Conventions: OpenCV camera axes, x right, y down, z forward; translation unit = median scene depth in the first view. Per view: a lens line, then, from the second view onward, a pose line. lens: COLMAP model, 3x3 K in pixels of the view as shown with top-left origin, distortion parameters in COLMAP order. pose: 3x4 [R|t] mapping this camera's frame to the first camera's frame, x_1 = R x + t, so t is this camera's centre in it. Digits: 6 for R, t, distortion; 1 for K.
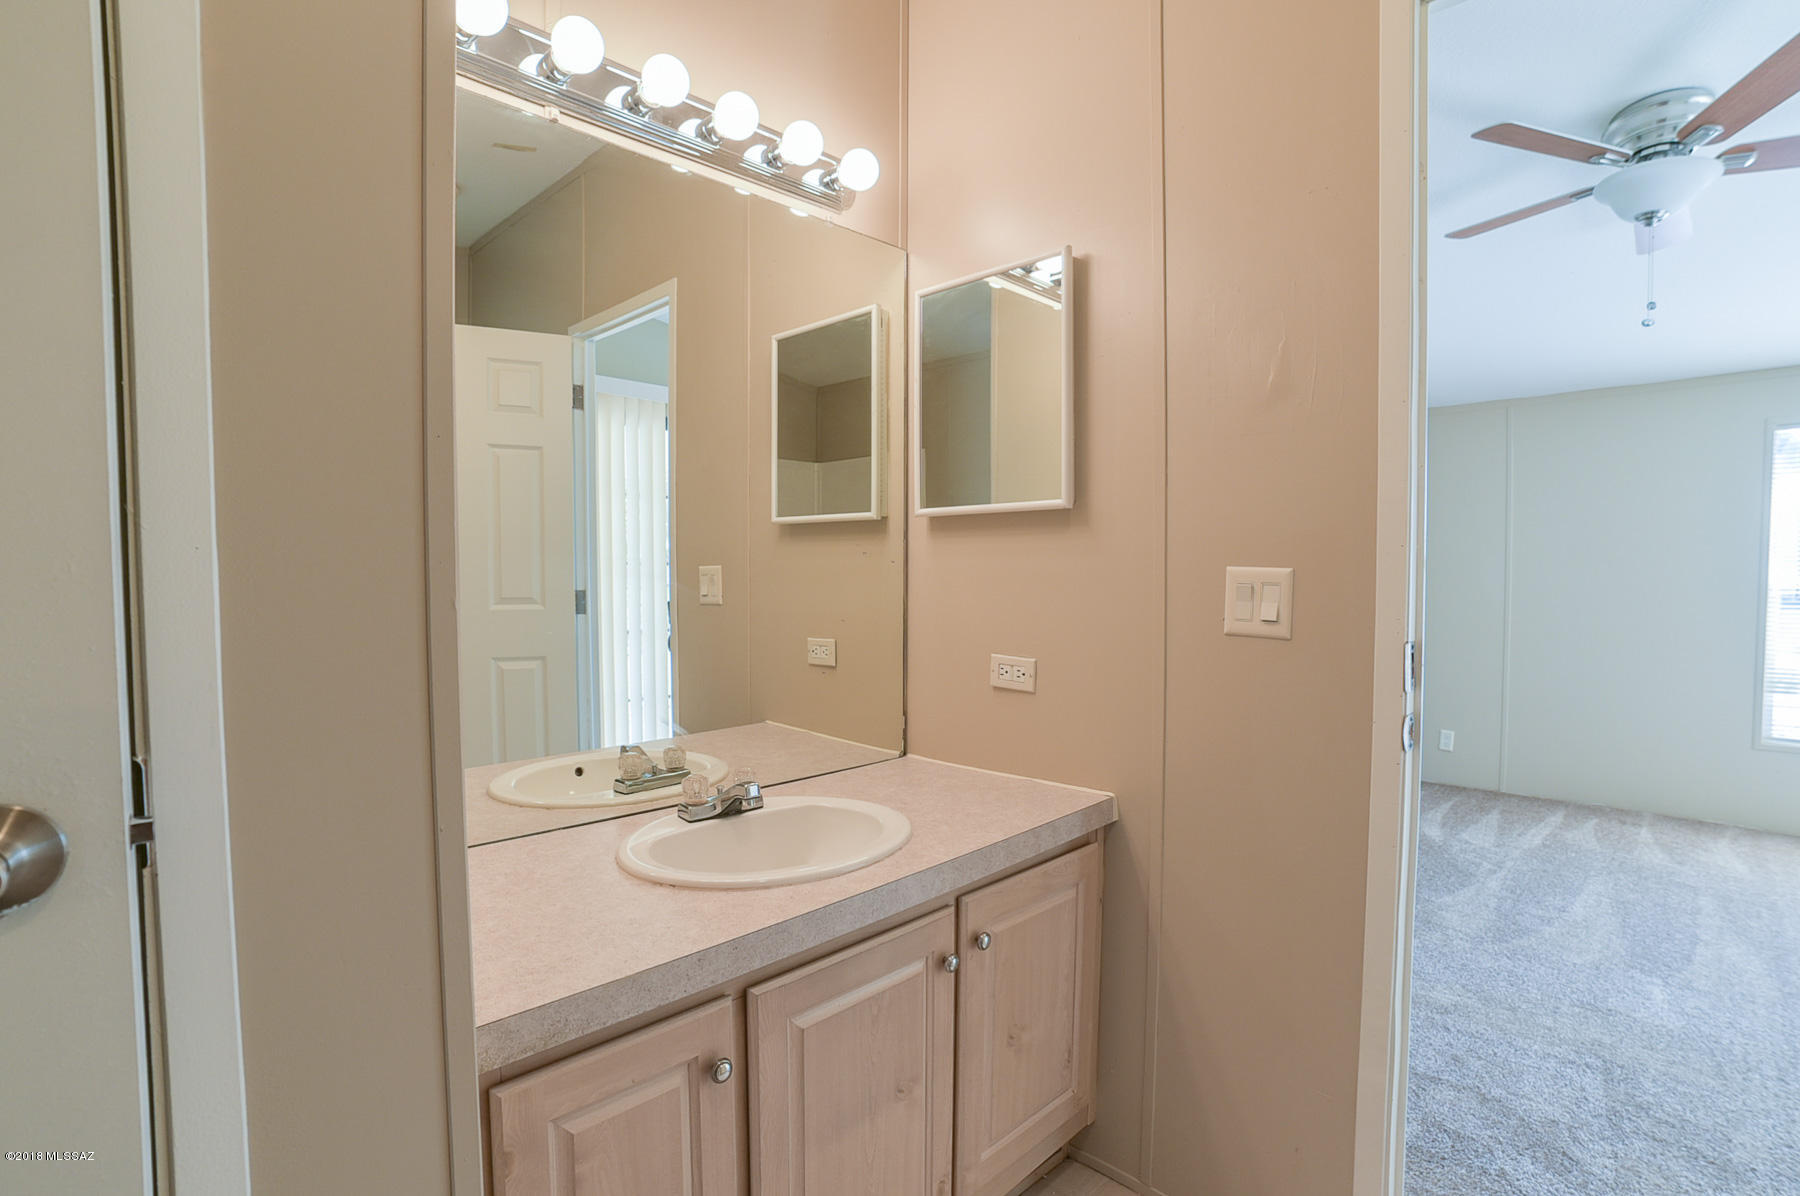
lens RADIAL K [[862.5, 0, 900.7], [0, 862.5, 605.4], [0, 0, 1]] dist [-0.089634, 0.040576]
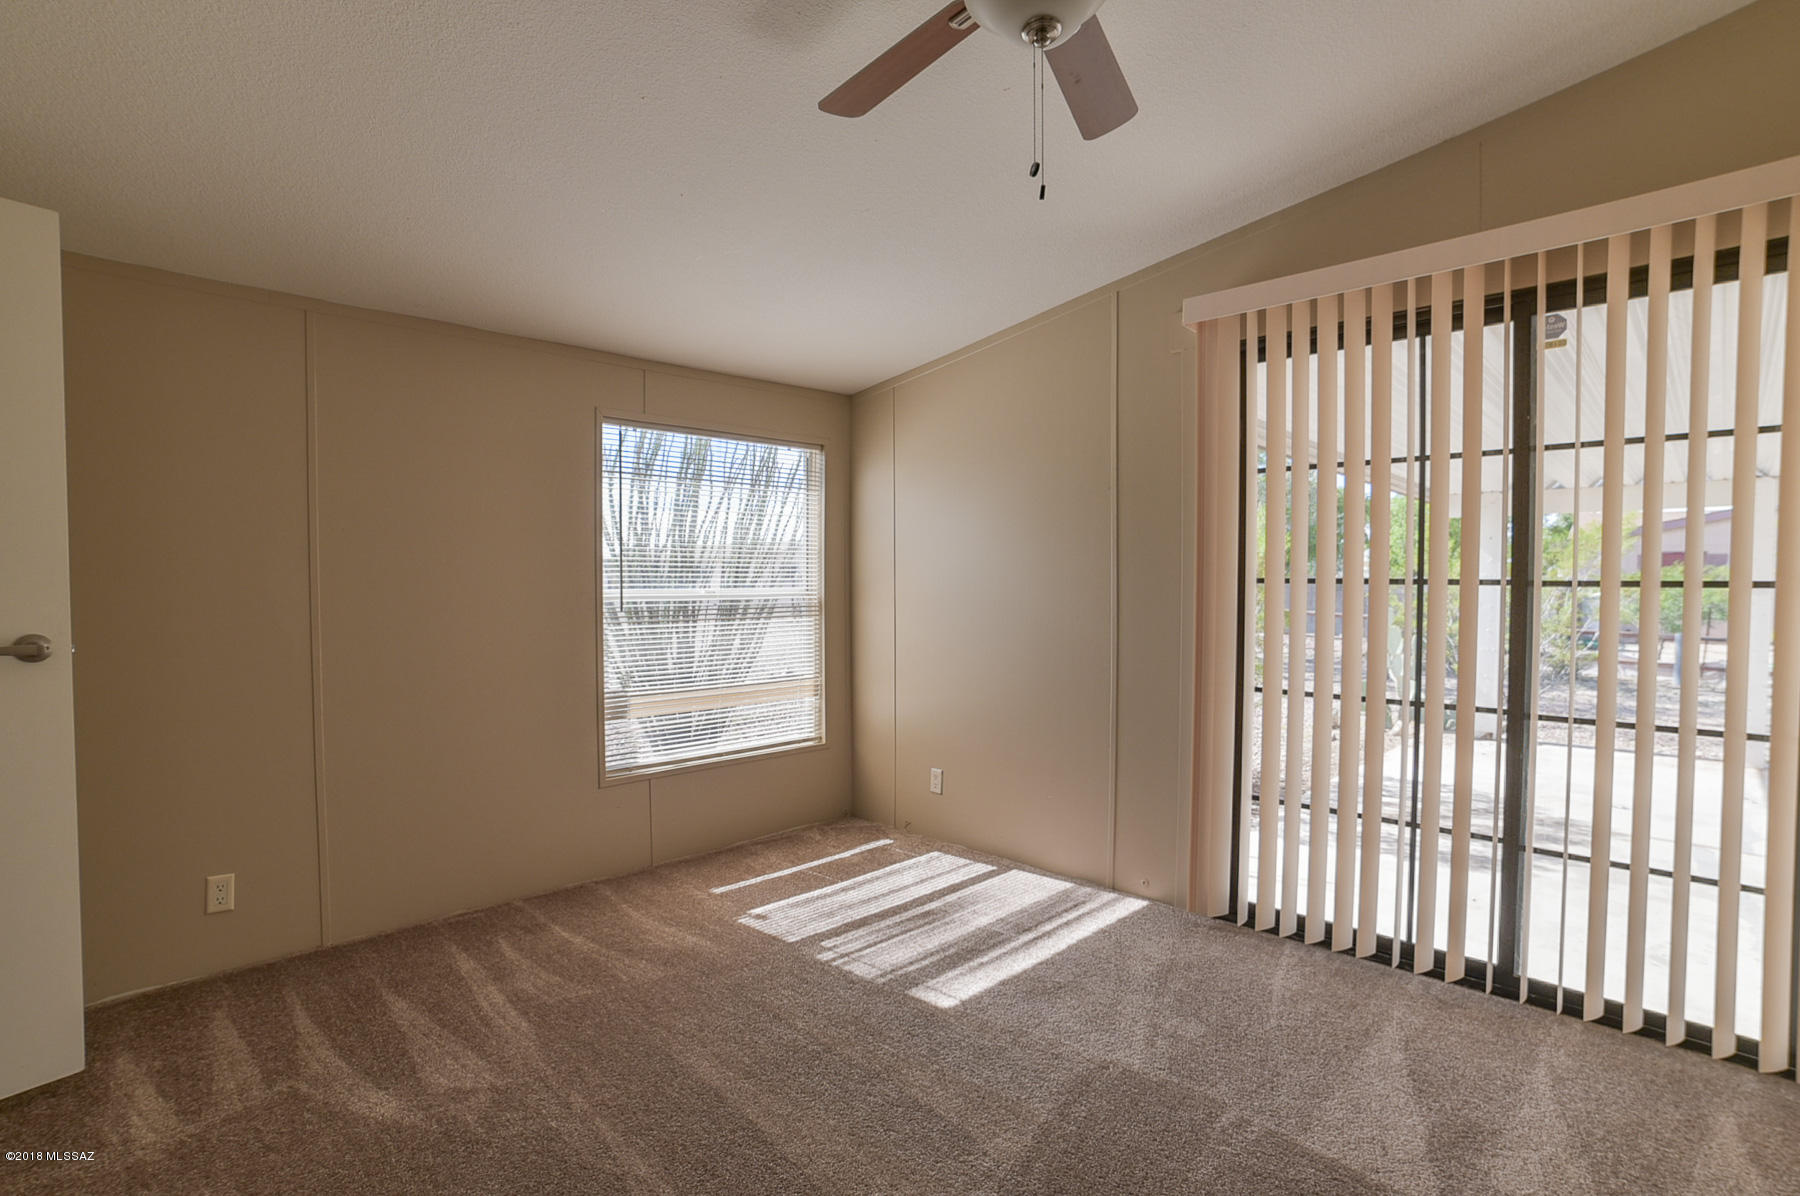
lens RADIAL K [[862.5, 0, 900.7], [0, 862.5, 605.4], [0, 0, 1]] dist [-0.089634, 0.040576]
pose [[0.001830, -0.030205, 0.999542, 0.156751], [0.031687, 0.999044, 0.030132, -0.033491], [-0.999496, 0.031617, 0.002786, 0.688160]]
